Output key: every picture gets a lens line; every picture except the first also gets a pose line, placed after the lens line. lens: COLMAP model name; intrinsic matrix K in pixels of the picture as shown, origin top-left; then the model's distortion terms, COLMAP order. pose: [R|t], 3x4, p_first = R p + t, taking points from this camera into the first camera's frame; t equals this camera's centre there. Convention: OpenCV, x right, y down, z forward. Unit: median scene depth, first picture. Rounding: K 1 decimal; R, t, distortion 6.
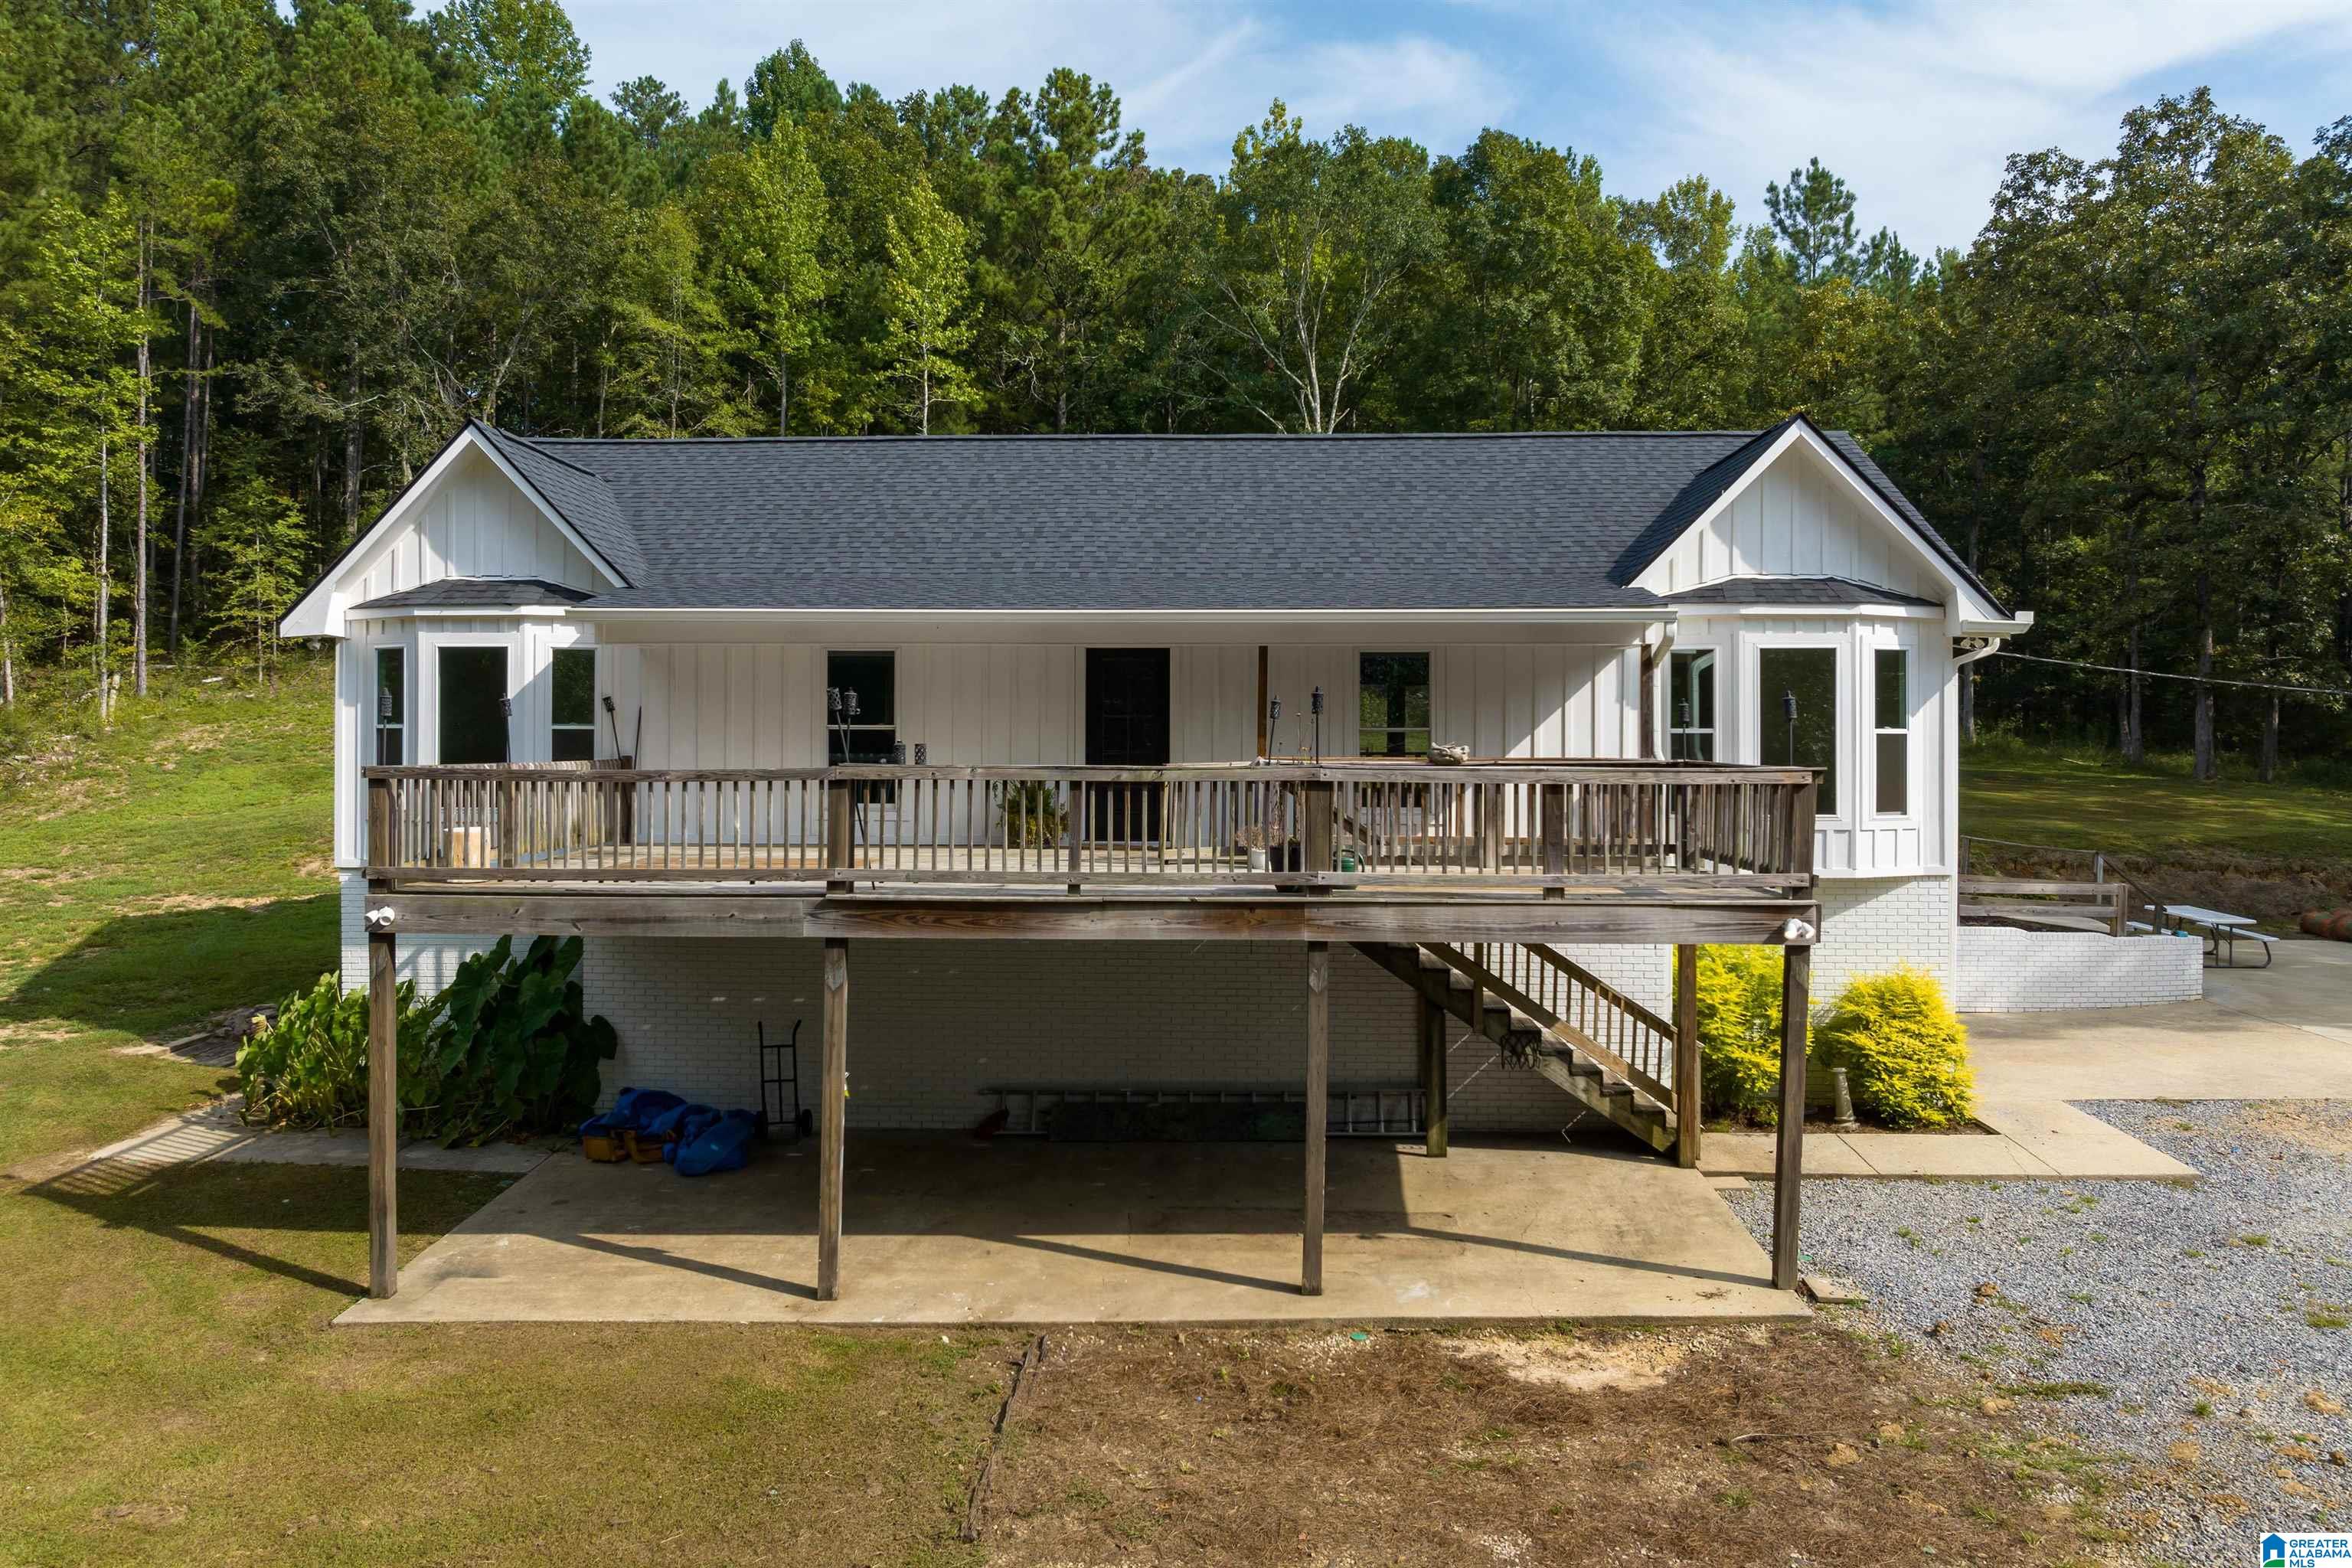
lens RADIAL K [[1656.0, 0, 1155.0], [0, 1656.0, 761.9], [0, 0, 1]] dist [-0.027408, -0.002157]
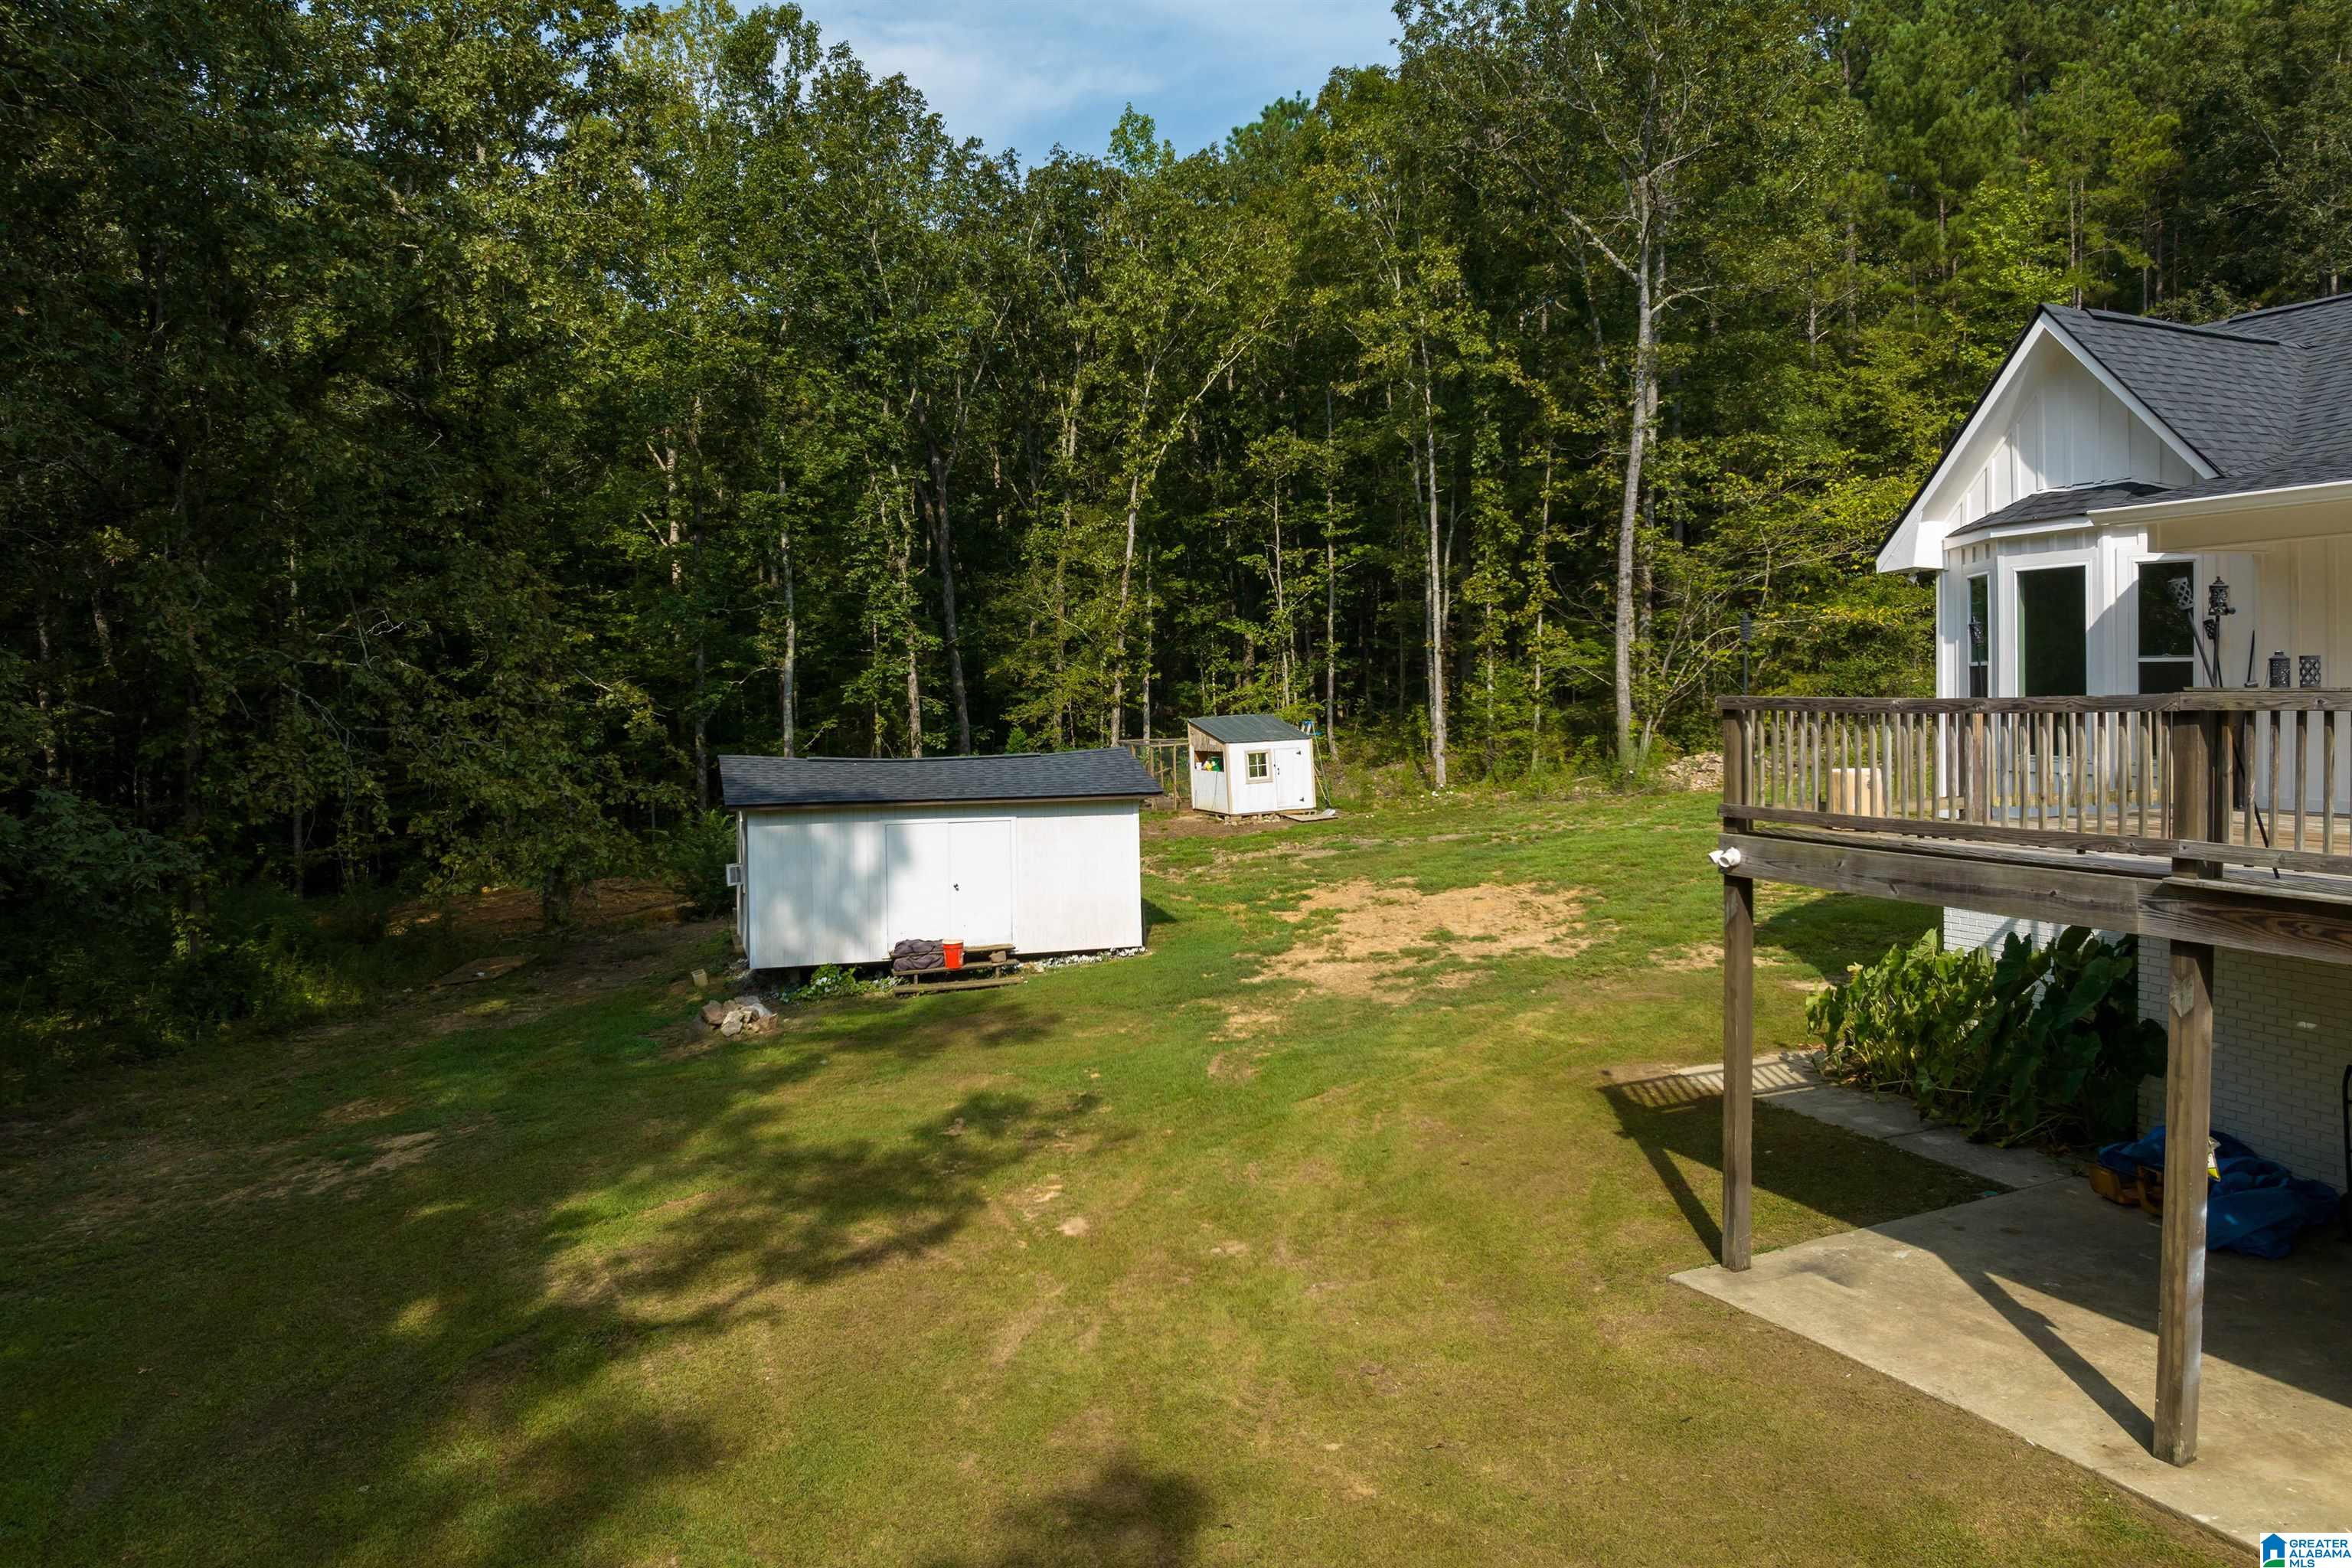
lens RADIAL K [[1656.0, 0, 1185.4], [0, 1656.0, 702.1], [0, 0, 1]] dist [-0.027408, -0.002157]
pose [[0.409686, -0.003786, -0.912219, 0.231531], [-0.011098, 0.999897, -0.009134, 0.015881], [0.912159, 0.013866, 0.409601, 0.302691]]
